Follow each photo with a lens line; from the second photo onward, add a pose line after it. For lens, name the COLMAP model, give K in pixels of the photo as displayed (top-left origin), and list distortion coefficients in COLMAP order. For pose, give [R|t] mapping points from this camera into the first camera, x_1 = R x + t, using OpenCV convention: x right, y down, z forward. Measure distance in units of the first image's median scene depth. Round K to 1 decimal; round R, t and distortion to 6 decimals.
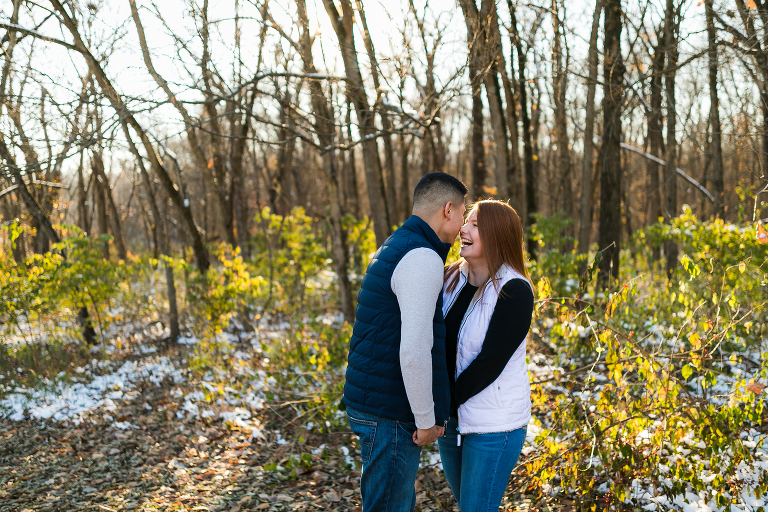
lens RADIAL K [[755.8, 0, 384.0], [0, 755.8, 256.0], [0, 0, 1]] dist [0.009854, -0.001146]
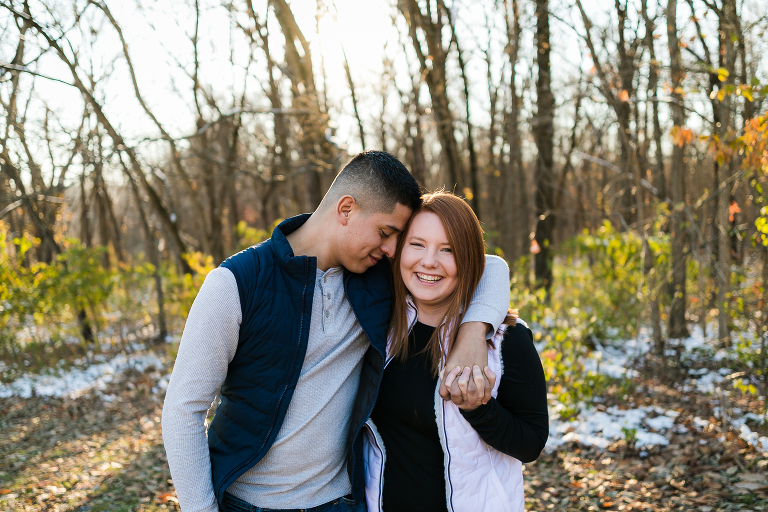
lens RADIAL K [[755.8, 0, 384.0], [0, 755.8, 256.0], [0, 0, 1]] dist [0.009854, -0.001146]
pose [[0.999991, -0.002356, -0.003629, 0.064116], [0.002311, 0.999920, -0.012411, 0.001763], [0.003658, 0.012402, 0.999916, -0.144039]]
